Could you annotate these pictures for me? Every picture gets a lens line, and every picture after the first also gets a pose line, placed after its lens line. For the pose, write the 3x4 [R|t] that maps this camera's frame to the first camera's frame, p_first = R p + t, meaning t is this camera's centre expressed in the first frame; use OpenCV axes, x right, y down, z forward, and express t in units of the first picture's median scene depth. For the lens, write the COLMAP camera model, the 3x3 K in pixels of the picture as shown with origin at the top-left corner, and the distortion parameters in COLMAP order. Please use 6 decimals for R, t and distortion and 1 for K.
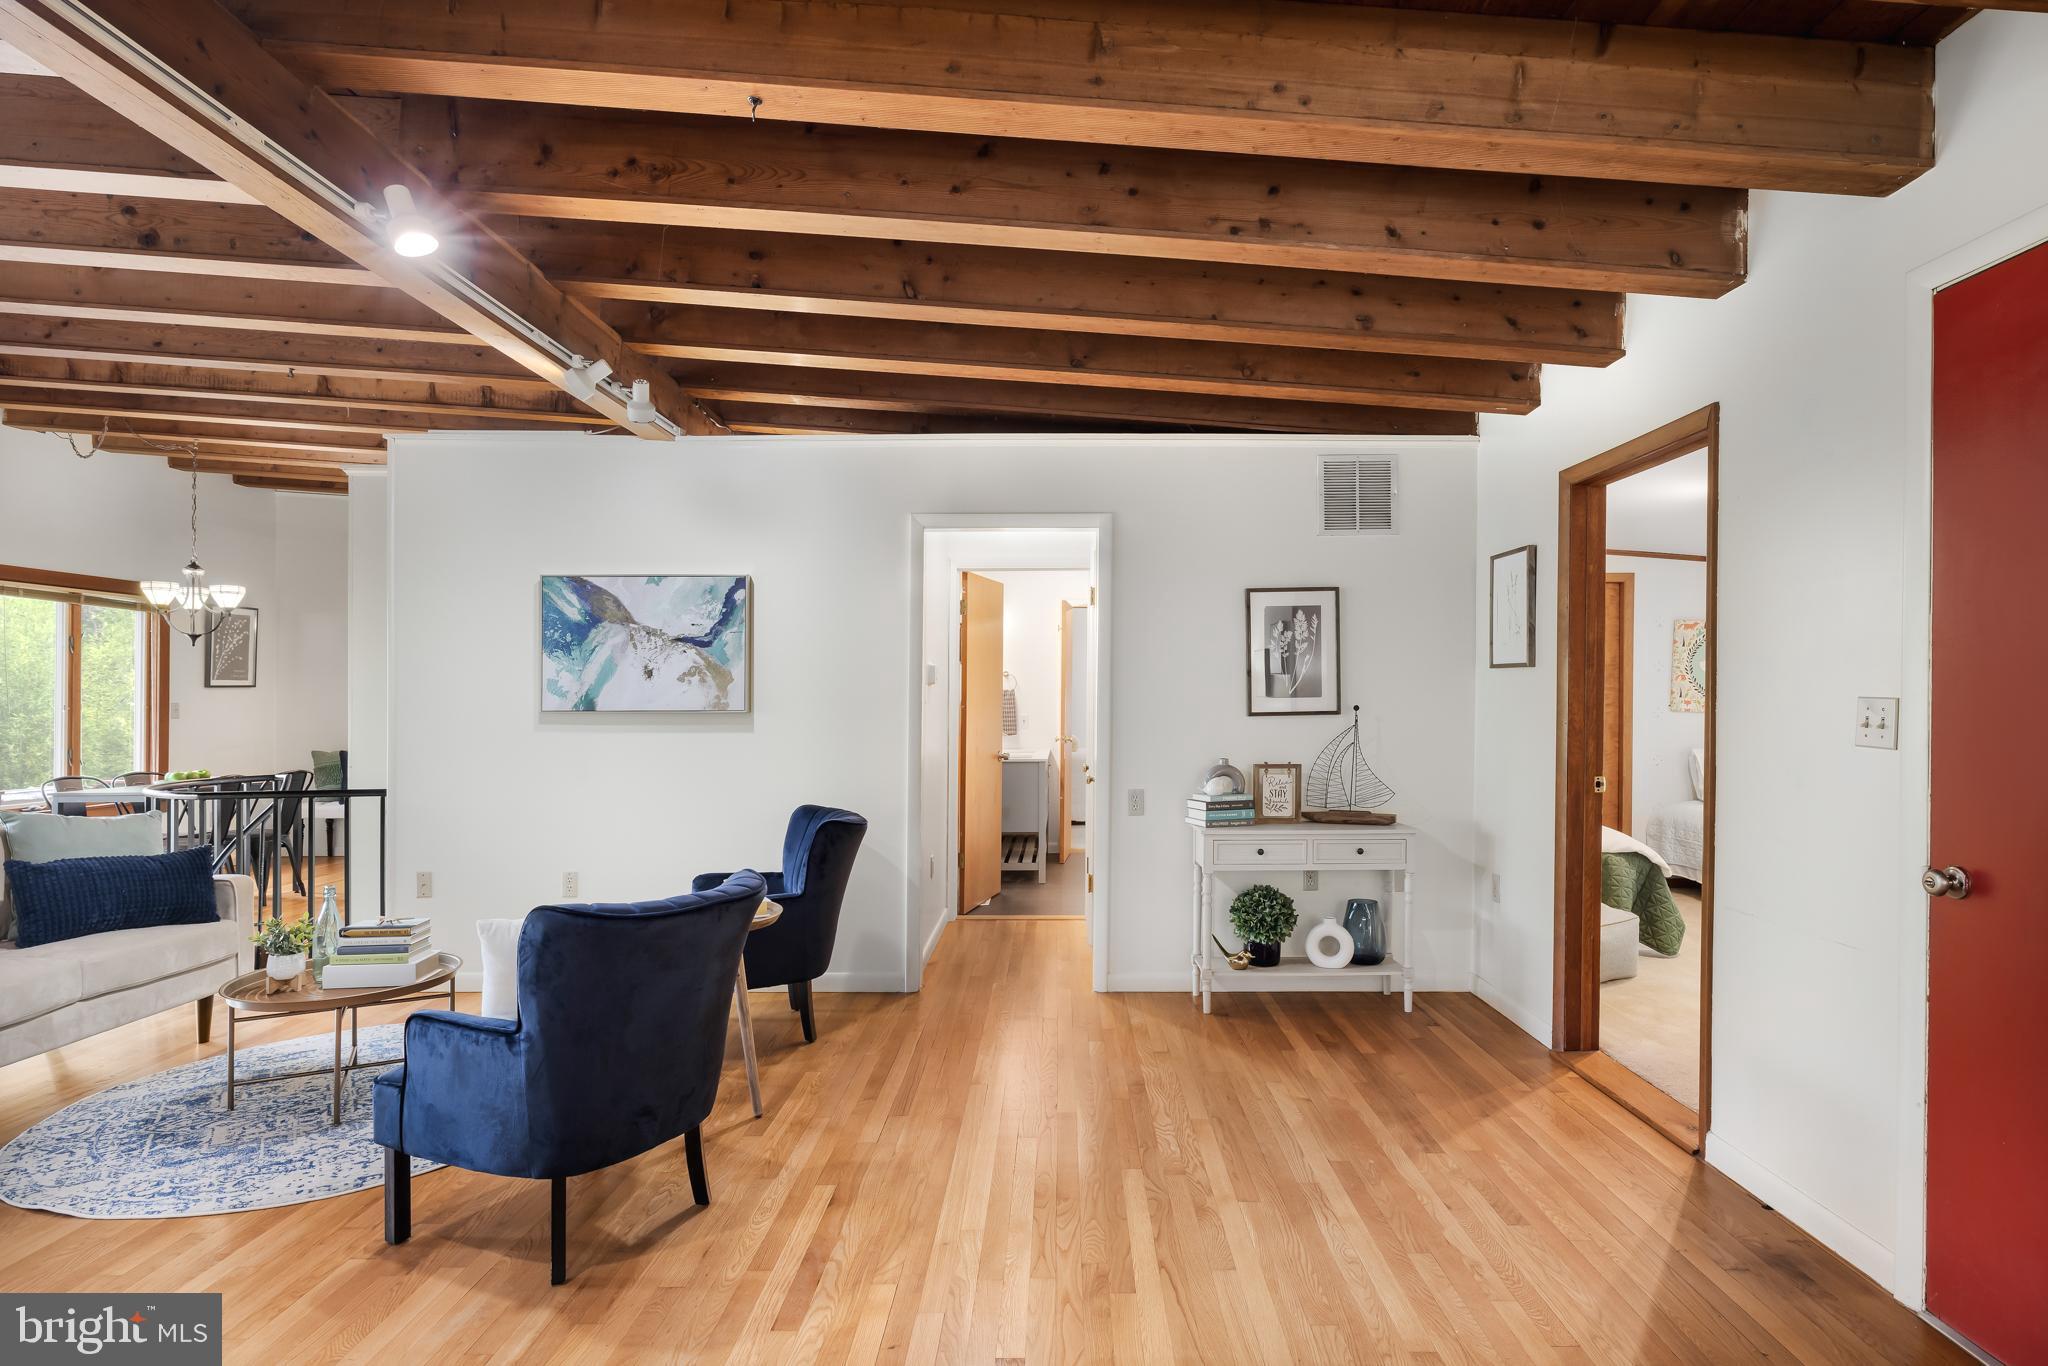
lens RADIAL K [[1082.6, 0, 1036.9], [0, 1082.6, 705.0], [0, 0, 1]] dist [-0.000952, 0.000154]
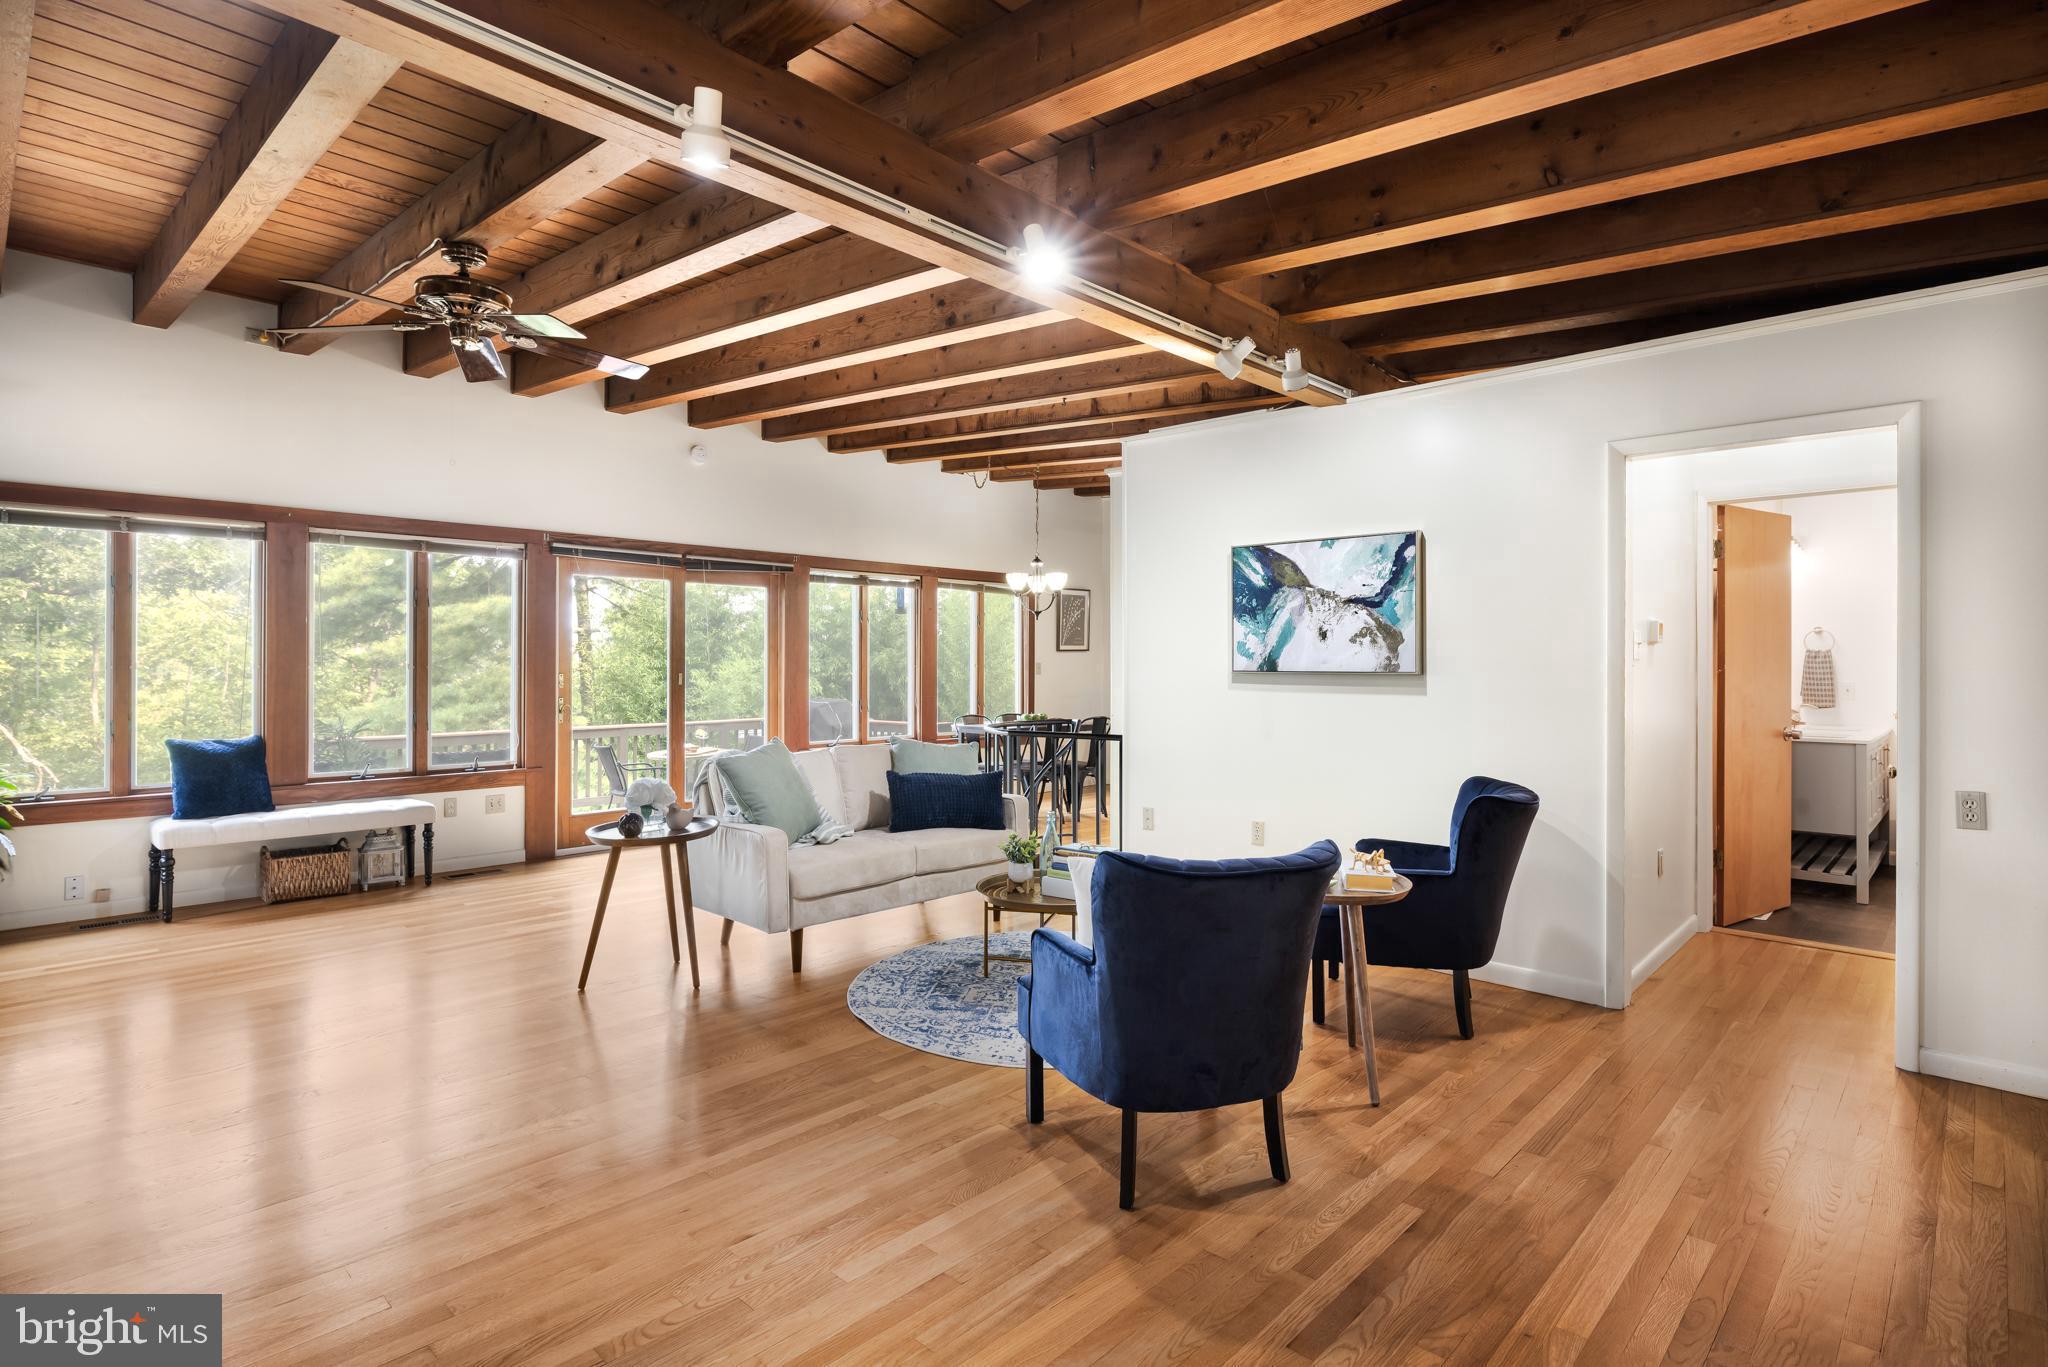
lens RADIAL K [[1022.5, 0, 986.6], [0, 1022.5, 654.8], [0, 0, 1]] dist [-0.003968, 0.000009]
pose [[0.728662, -0.001167, -0.684872, 0.088887], [-0.006537, 0.999941, -0.008659, -0.000188], [0.684842, 0.010786, 0.728612, 0.102396]]
